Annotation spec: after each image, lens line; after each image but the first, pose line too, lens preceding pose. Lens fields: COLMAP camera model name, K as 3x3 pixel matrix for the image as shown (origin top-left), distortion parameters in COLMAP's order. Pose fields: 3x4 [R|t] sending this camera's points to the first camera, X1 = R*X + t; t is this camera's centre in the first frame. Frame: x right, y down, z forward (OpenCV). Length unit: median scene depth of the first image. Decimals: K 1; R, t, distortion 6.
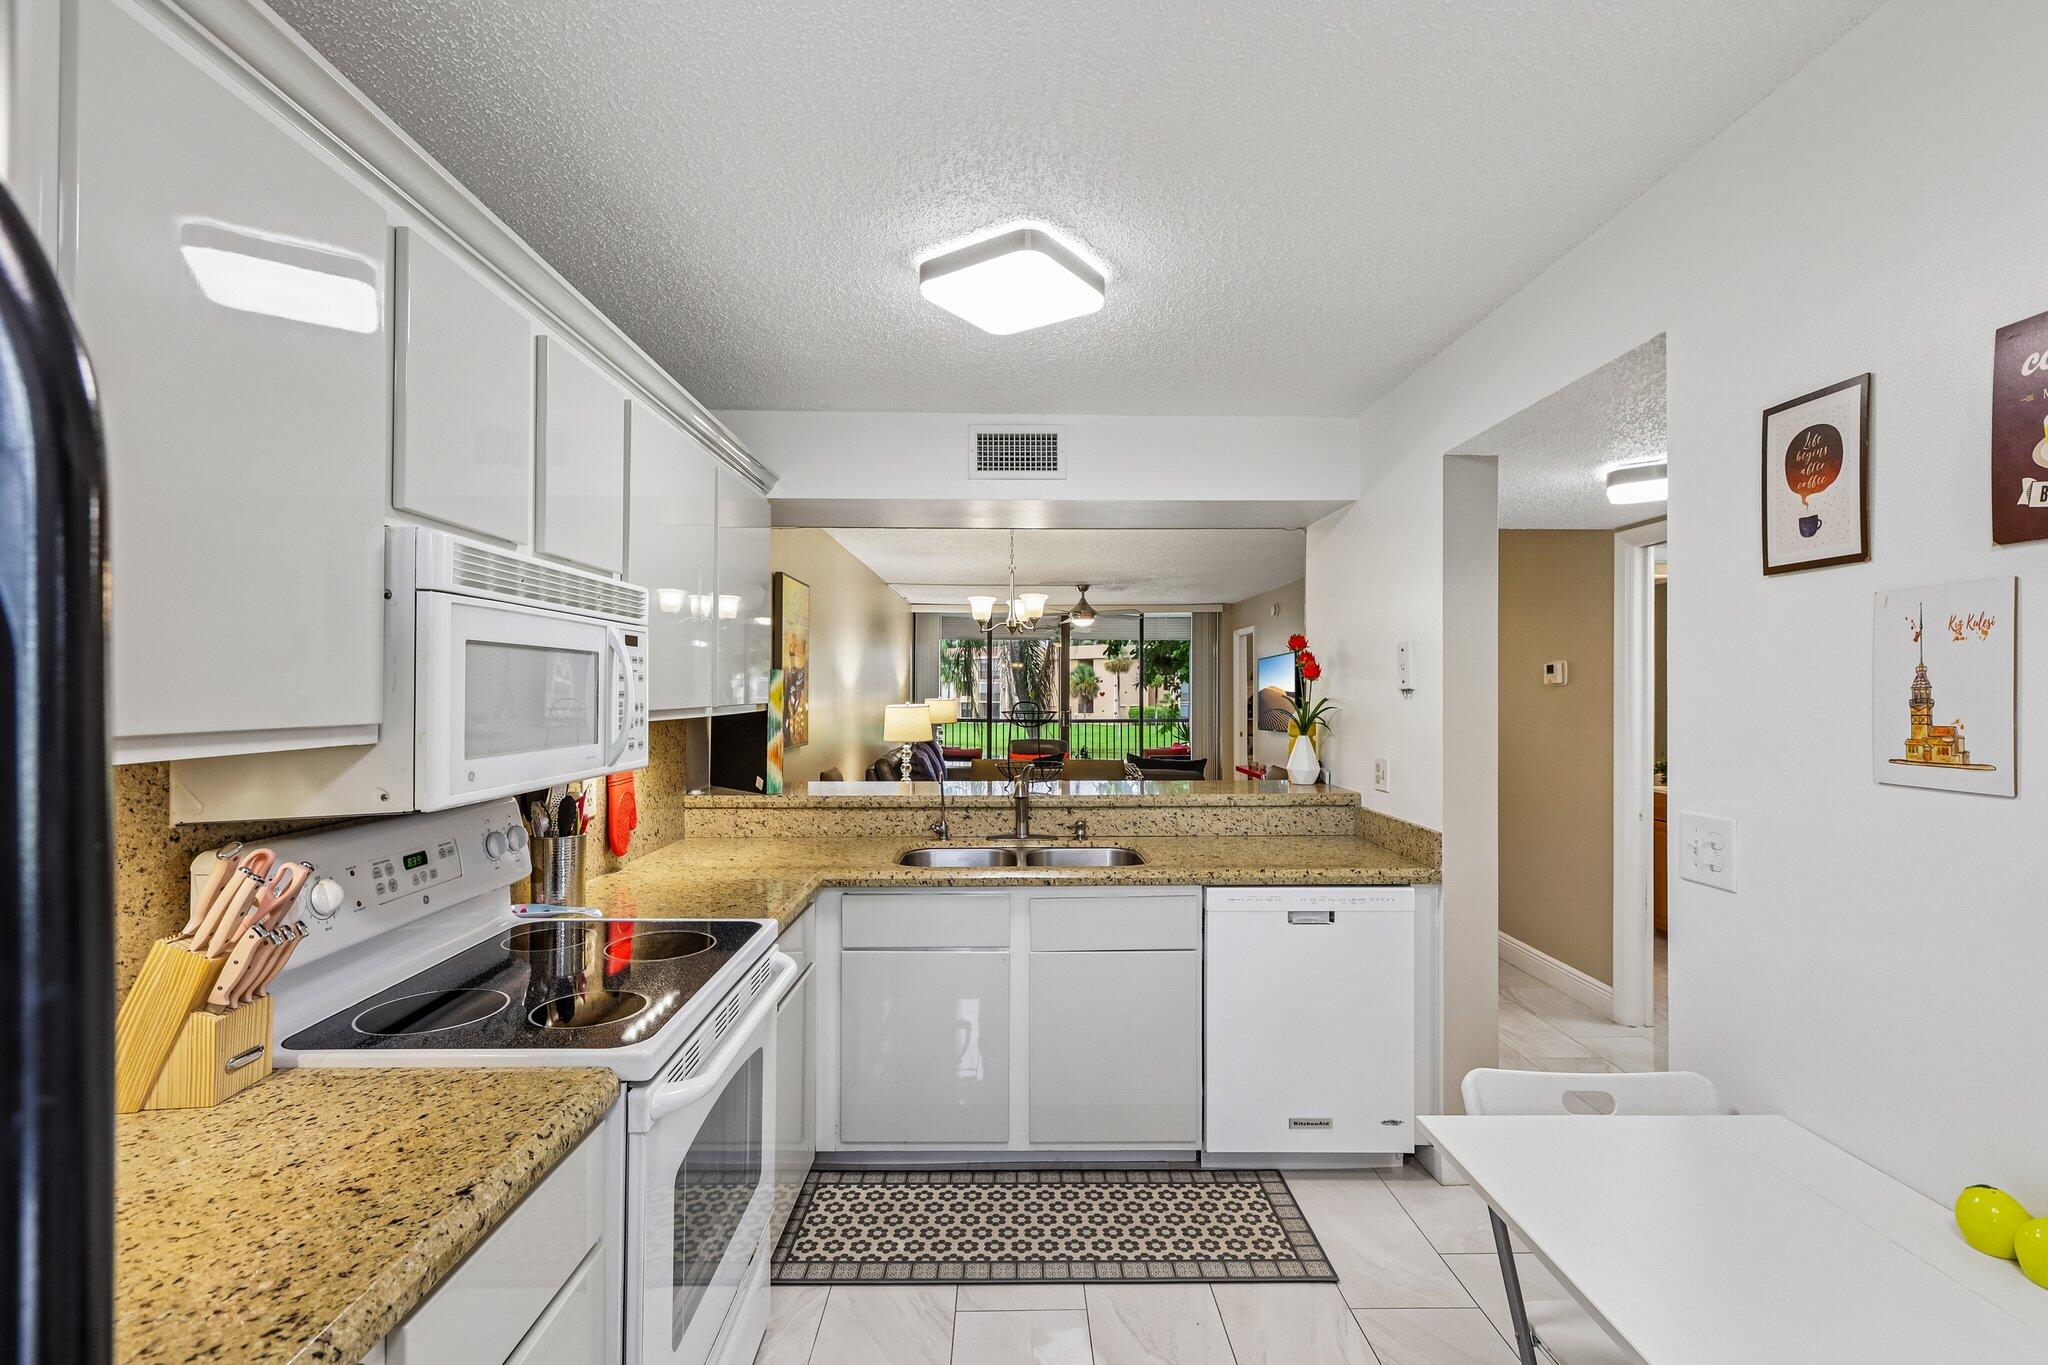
lens RADIAL K [[910.5, 0, 1024.2], [0, 910.5, 685.2], [0, 0, 1]] dist [-0.001552, 0.001501]
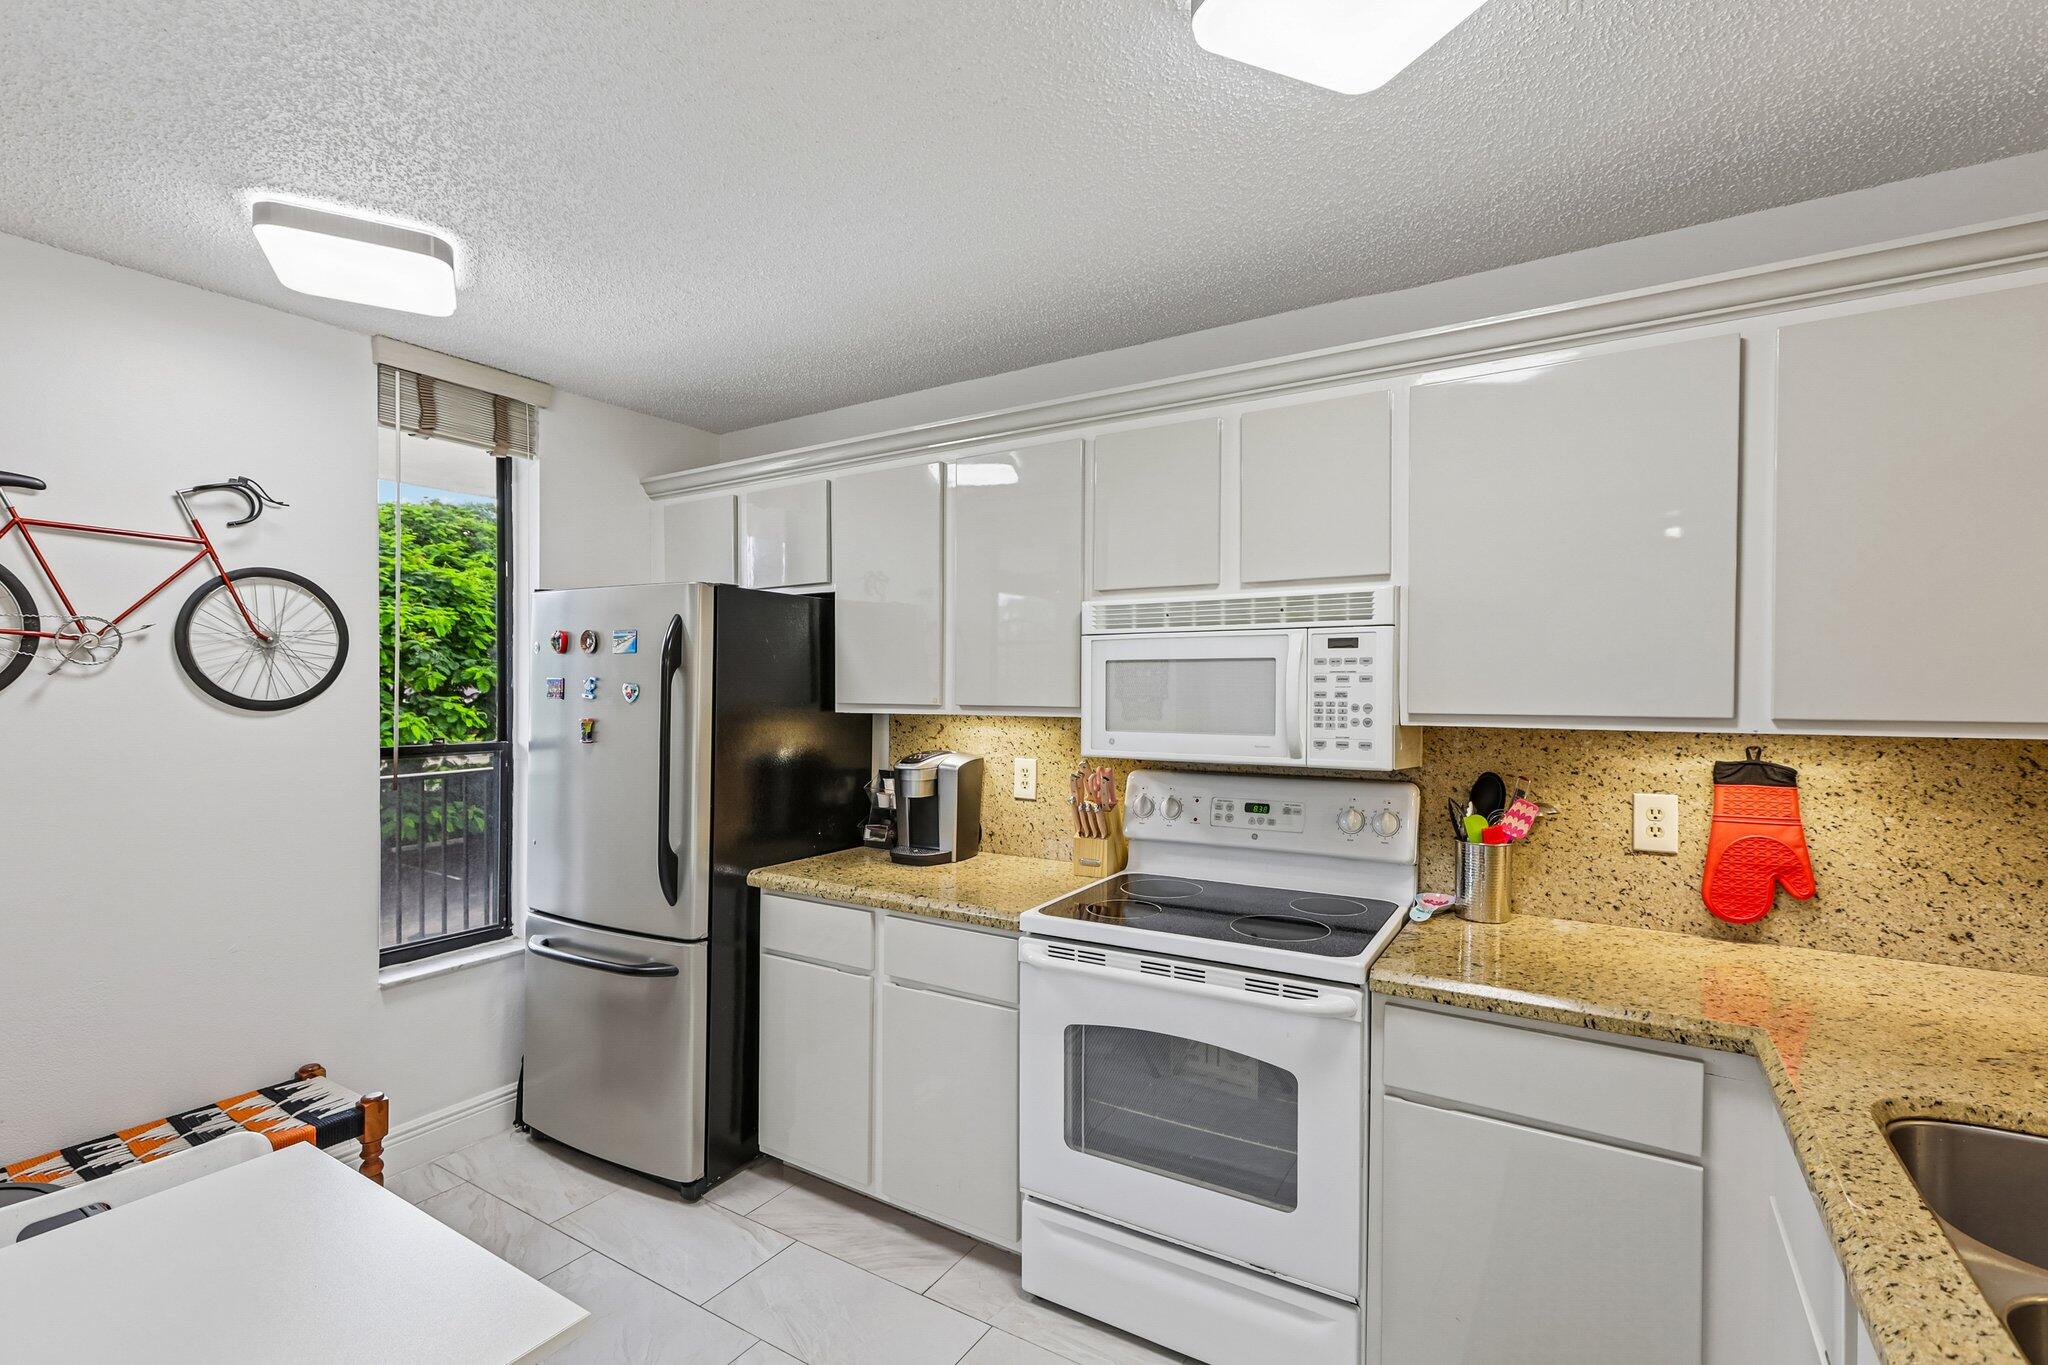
lens RADIAL K [[930.3, 0, 1017.8], [0, 930.3, 686.1], [0, 0, 1]] dist [-0.000612, 0.000254]
pose [[-0.545647, -0.000096, -0.838015, 0.480395], [0.003415, 0.999991, -0.002338, 0.000832], [0.838008, -0.004138, -0.545642, 0.925681]]
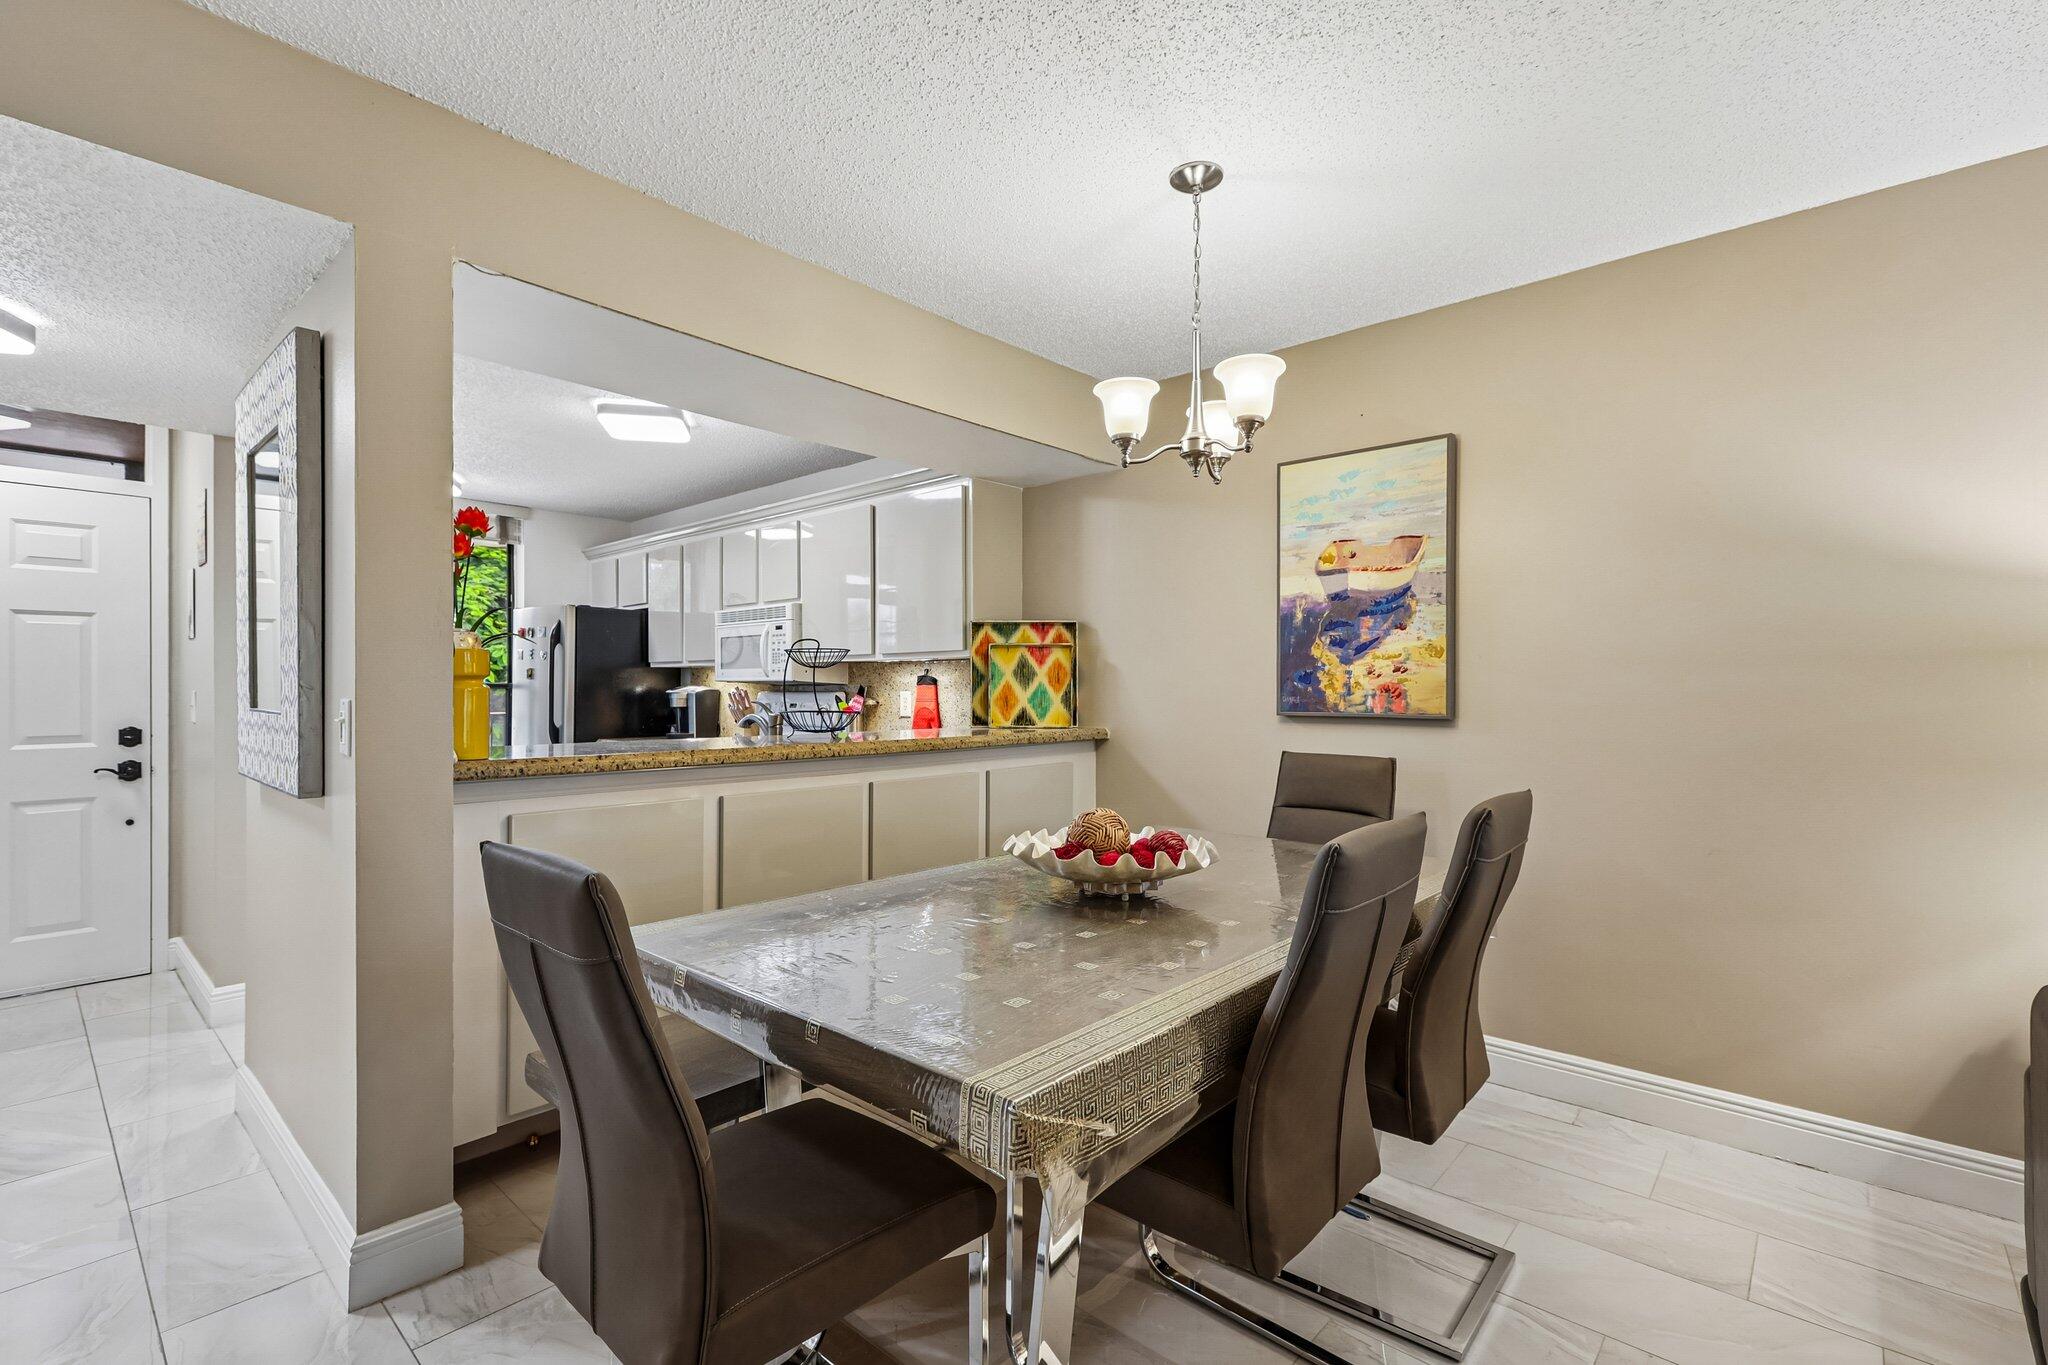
lens RADIAL K [[909.8, 0, 1017.2], [0, 909.8, 691.6], [0, 0, 1]] dist [0.002318, 0.000955]
pose [[-0.682555, -0.000569, -0.730834, 0.678868], [0.001552, 0.999996, -0.002229, 0.095727], [0.730833, -0.002655, -0.682551, 2.303840]]
